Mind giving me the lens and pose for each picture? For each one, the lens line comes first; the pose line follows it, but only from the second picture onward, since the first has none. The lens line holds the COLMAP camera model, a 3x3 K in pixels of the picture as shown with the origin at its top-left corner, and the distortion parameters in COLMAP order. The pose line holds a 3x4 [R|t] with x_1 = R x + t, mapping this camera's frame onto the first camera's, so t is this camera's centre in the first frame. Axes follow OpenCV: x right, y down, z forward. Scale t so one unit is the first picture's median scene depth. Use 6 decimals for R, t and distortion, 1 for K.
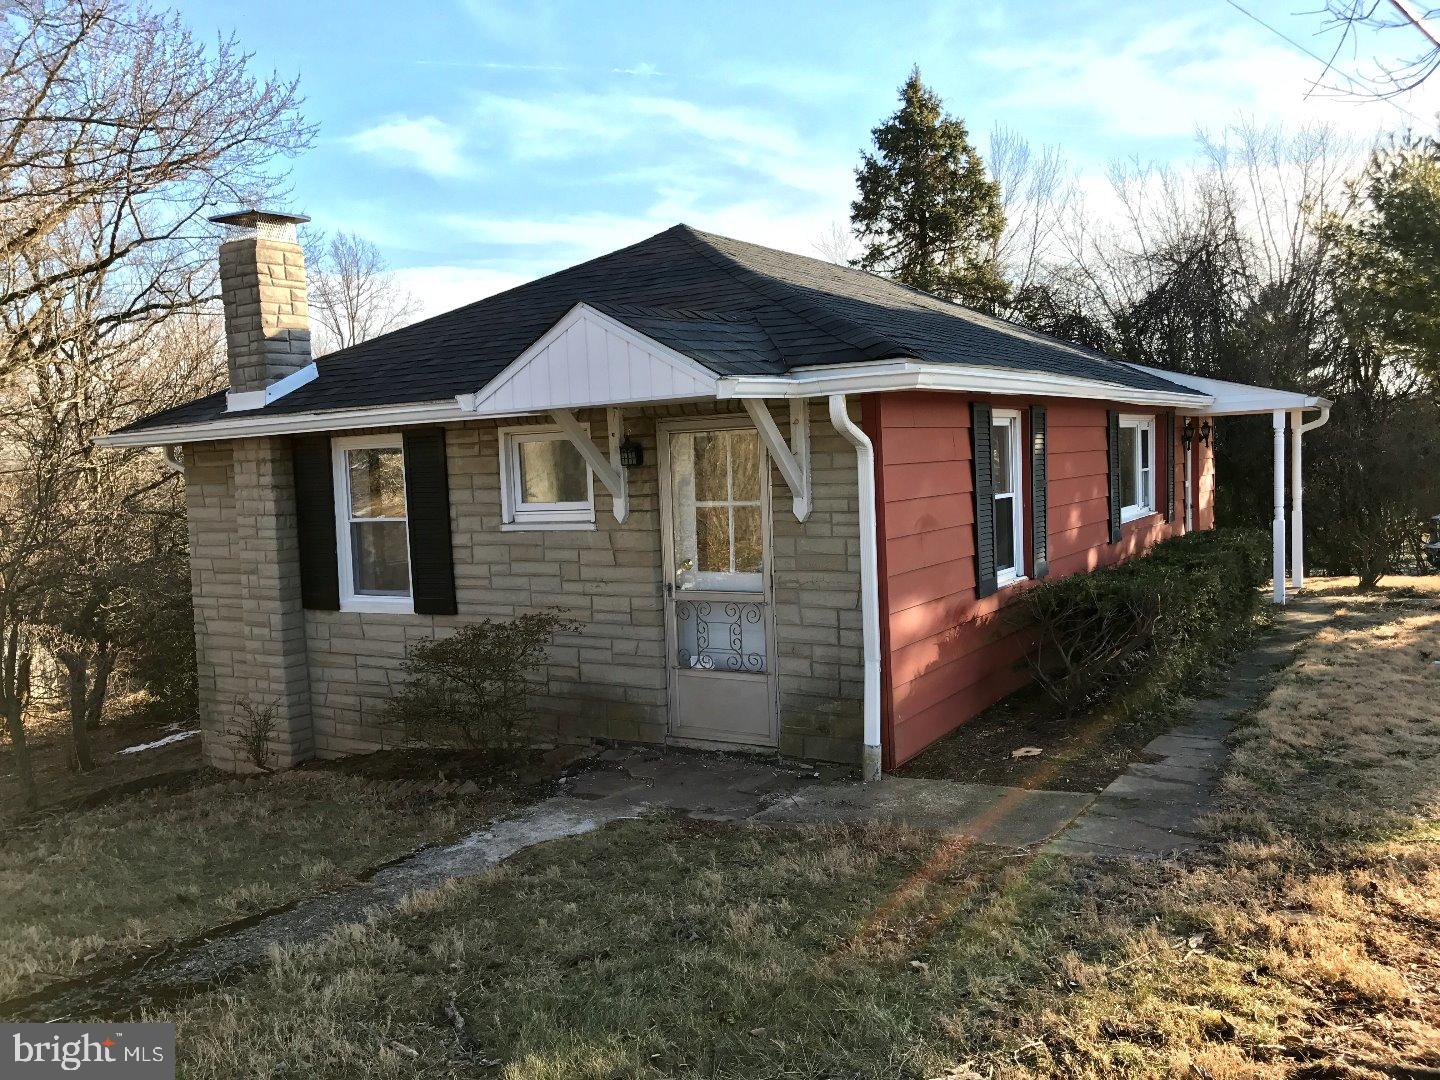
lens RADIAL K [[1270.2, 0, 720.0], [0, 1270.2, 540.0], [0, 0, 1]] dist [0.002452, -0.003443]
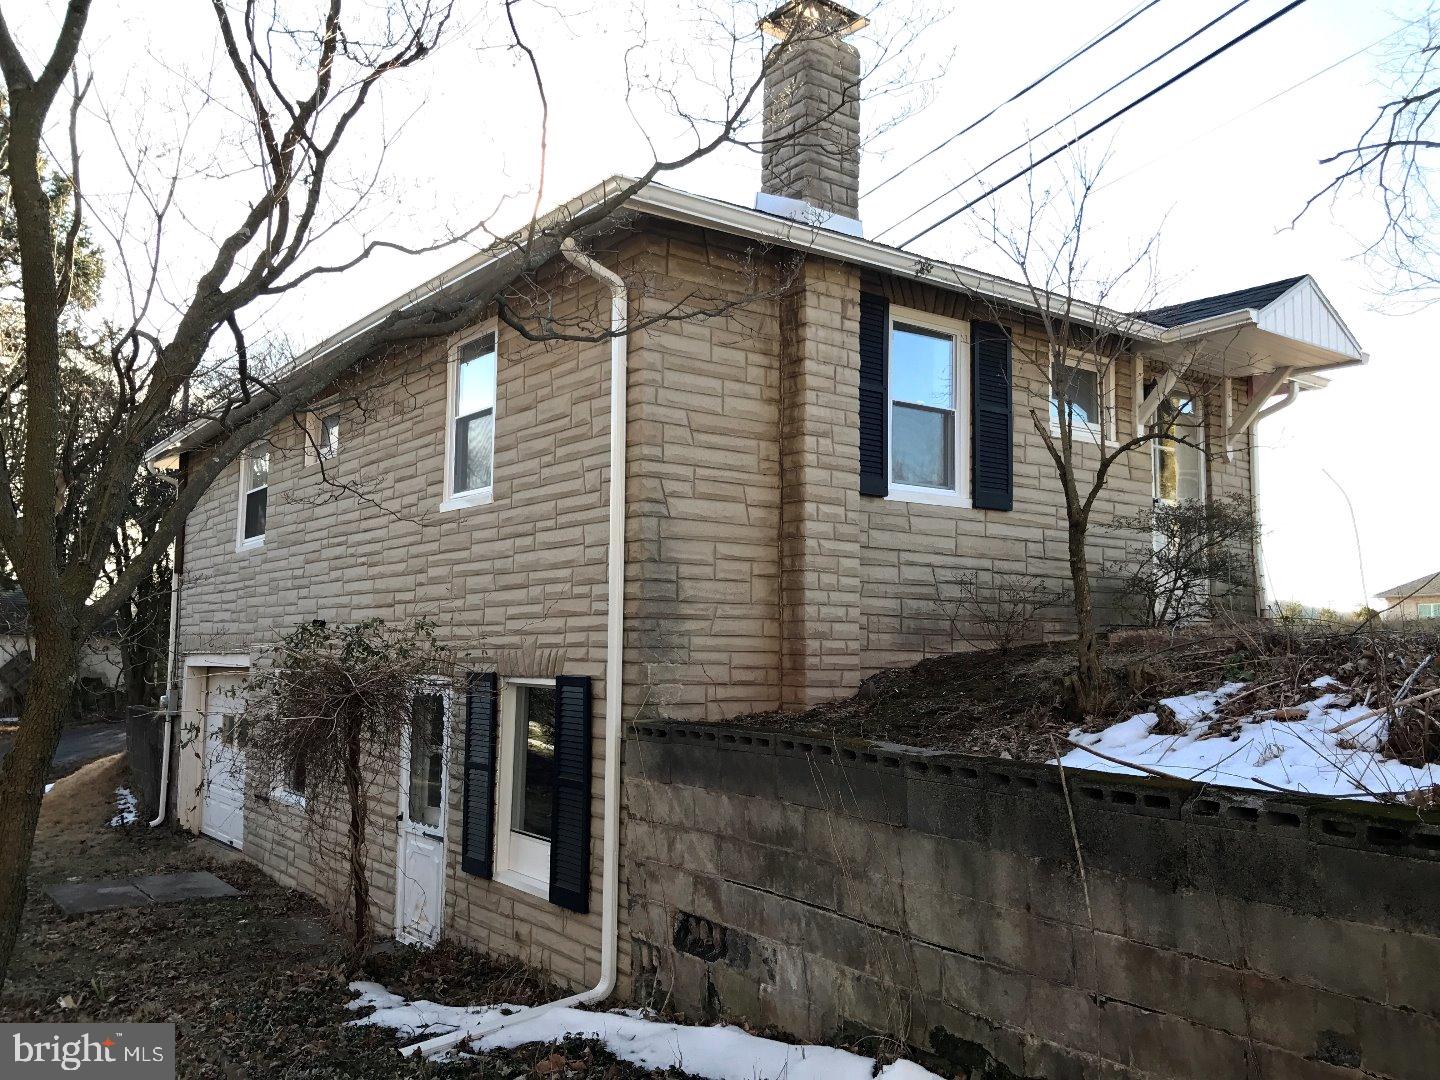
lens RADIAL K [[1270.2, 0, 720.0], [0, 1270.2, 540.0], [0, 0, 1]] dist [0.002452, -0.003443]
pose [[0.317493, 0.135677, 0.938504, -1.141523], [0.040382, 0.986879, -0.156332, 0.214219], [-0.947400, 0.087533, 0.307848, 0.851252]]
